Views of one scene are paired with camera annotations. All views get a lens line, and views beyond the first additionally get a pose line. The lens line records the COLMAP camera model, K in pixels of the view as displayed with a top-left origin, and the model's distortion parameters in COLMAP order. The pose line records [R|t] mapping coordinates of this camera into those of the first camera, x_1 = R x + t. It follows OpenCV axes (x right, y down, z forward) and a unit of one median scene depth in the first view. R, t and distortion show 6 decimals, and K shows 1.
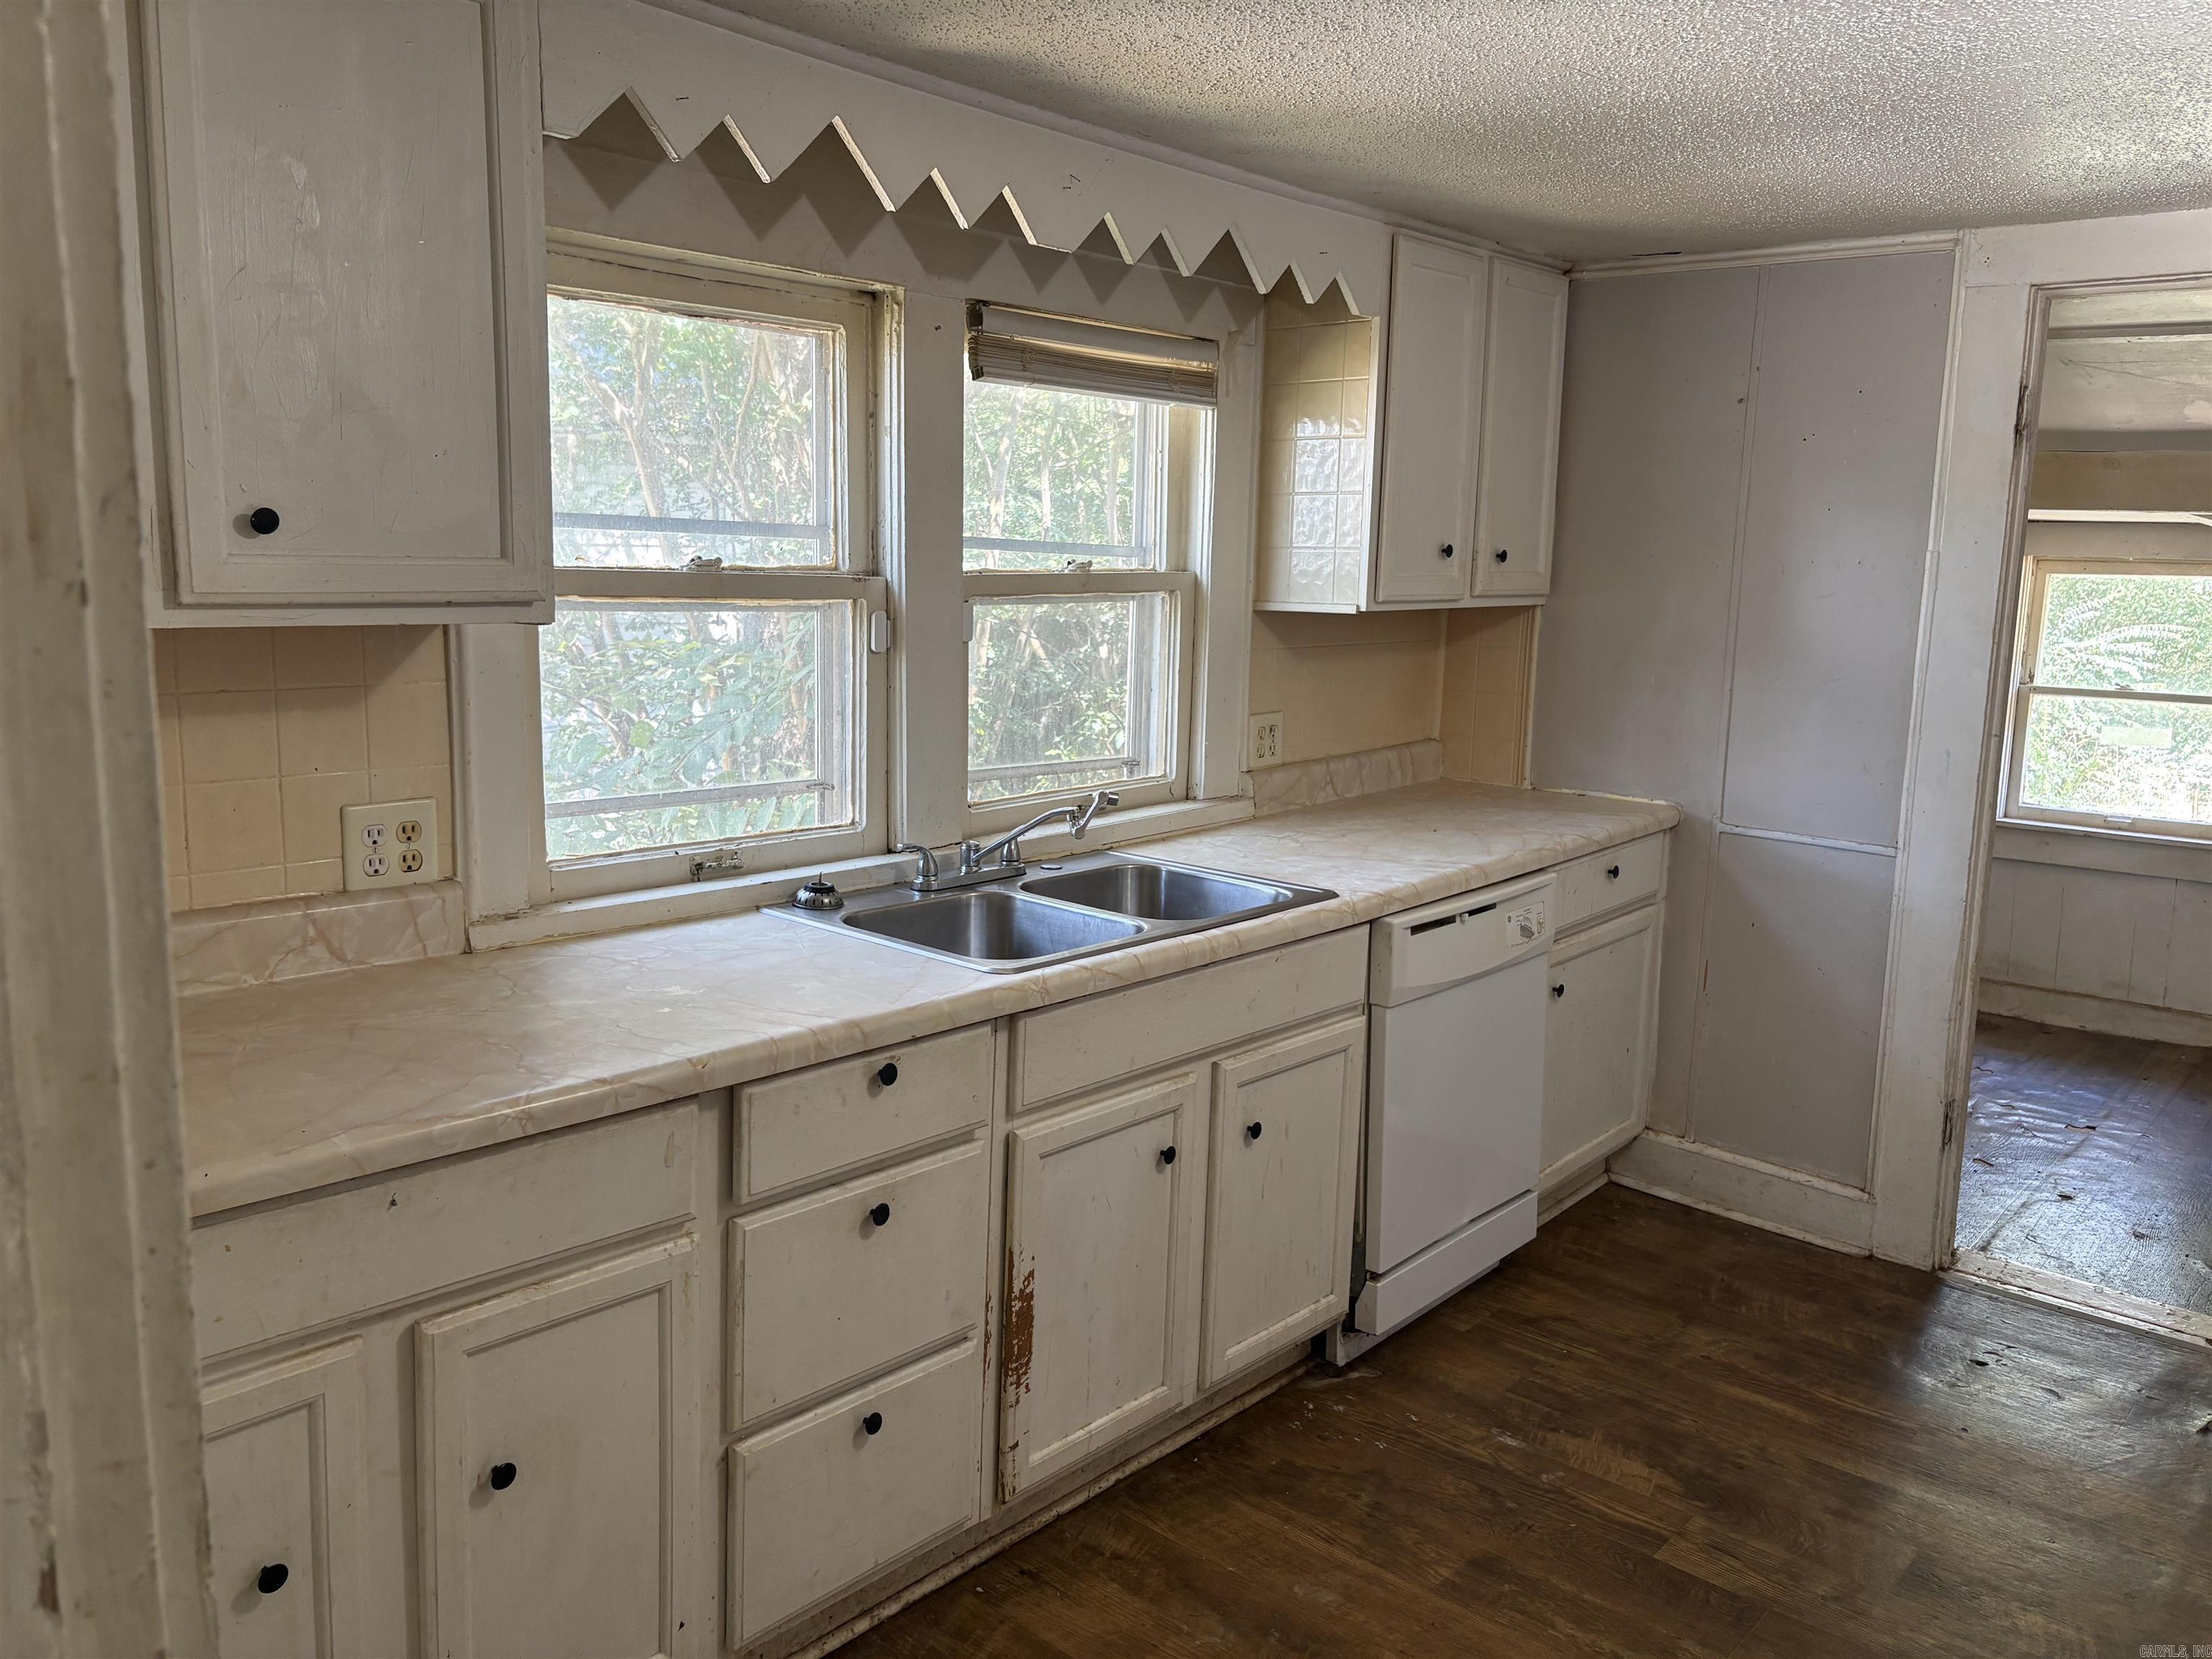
lens RADIAL K [[1682.3, 0, 1108.6], [0, 1682.3, 819.8], [0, 0, 1]] dist [0.016743, -0.005849]
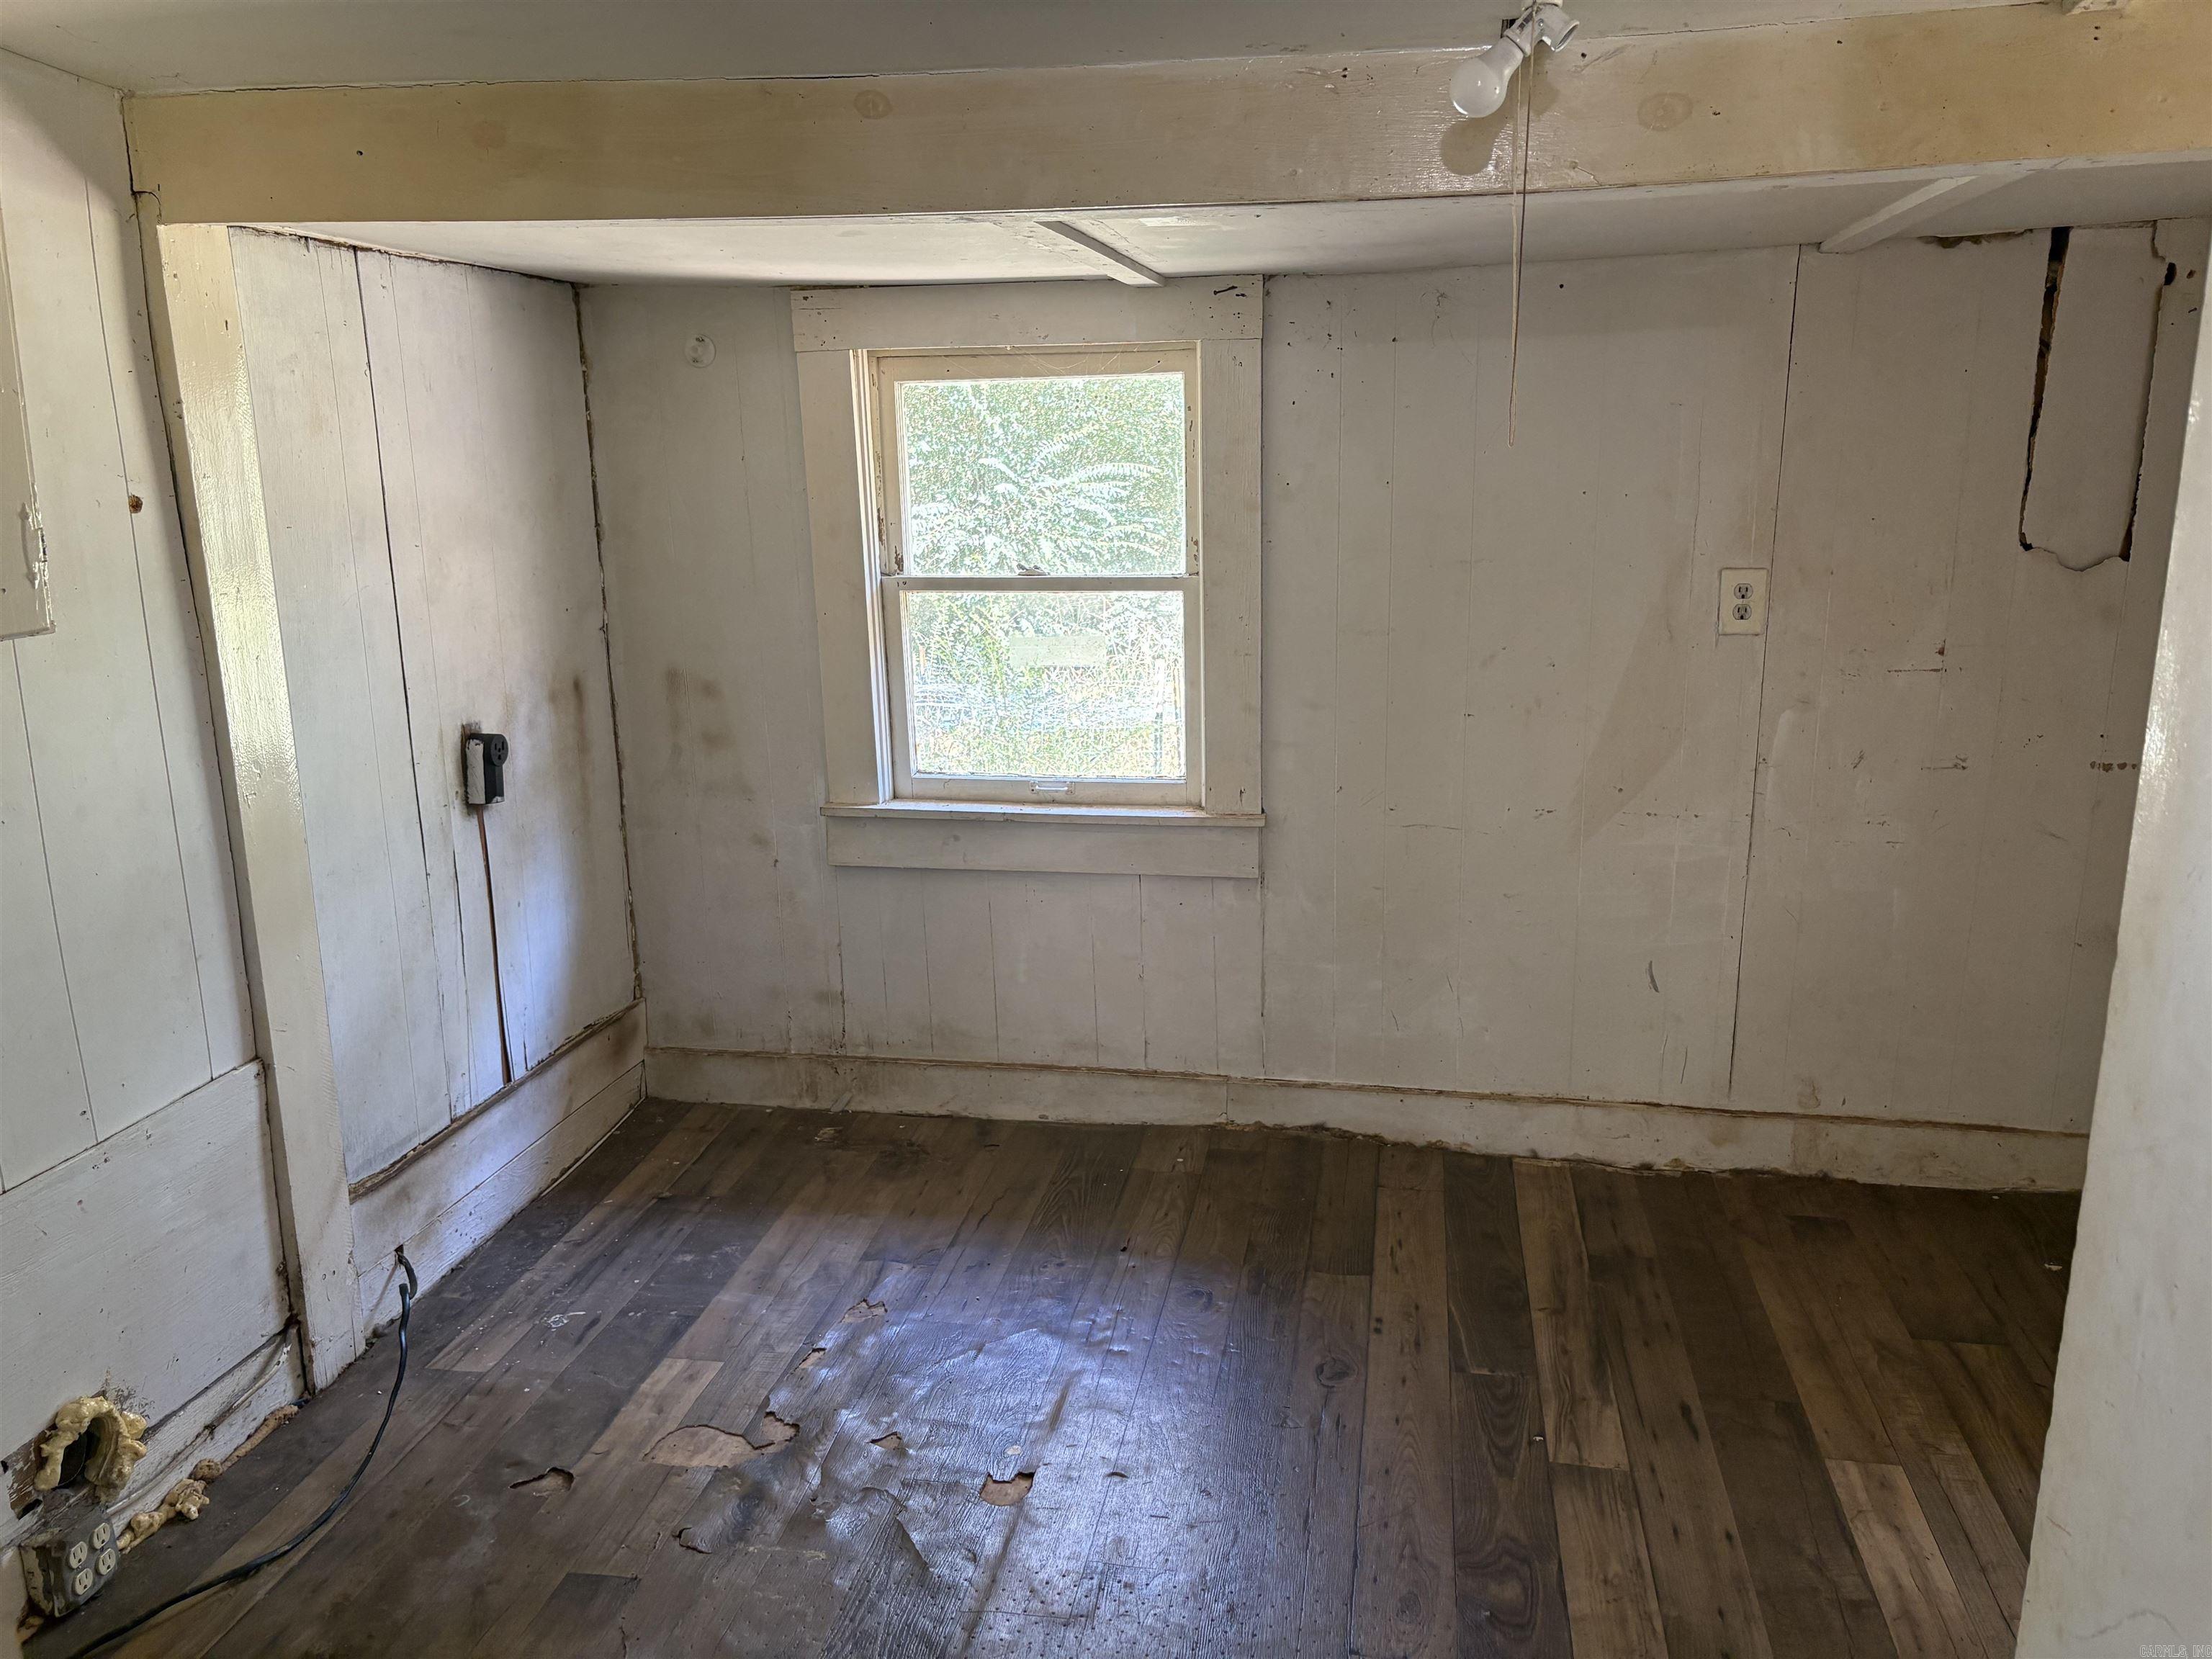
lens RADIAL K [[1682.3, 0, 1107.0], [0, 1682.3, 830.1], [0, 0, 1]] dist [0.016743, -0.005849]
pose [[0.867808, -0.153453, 0.472611, 0.319843], [0.111142, 0.986967, 0.116380, -0.052959], [-0.484310, -0.048469, 0.873553, 0.450911]]
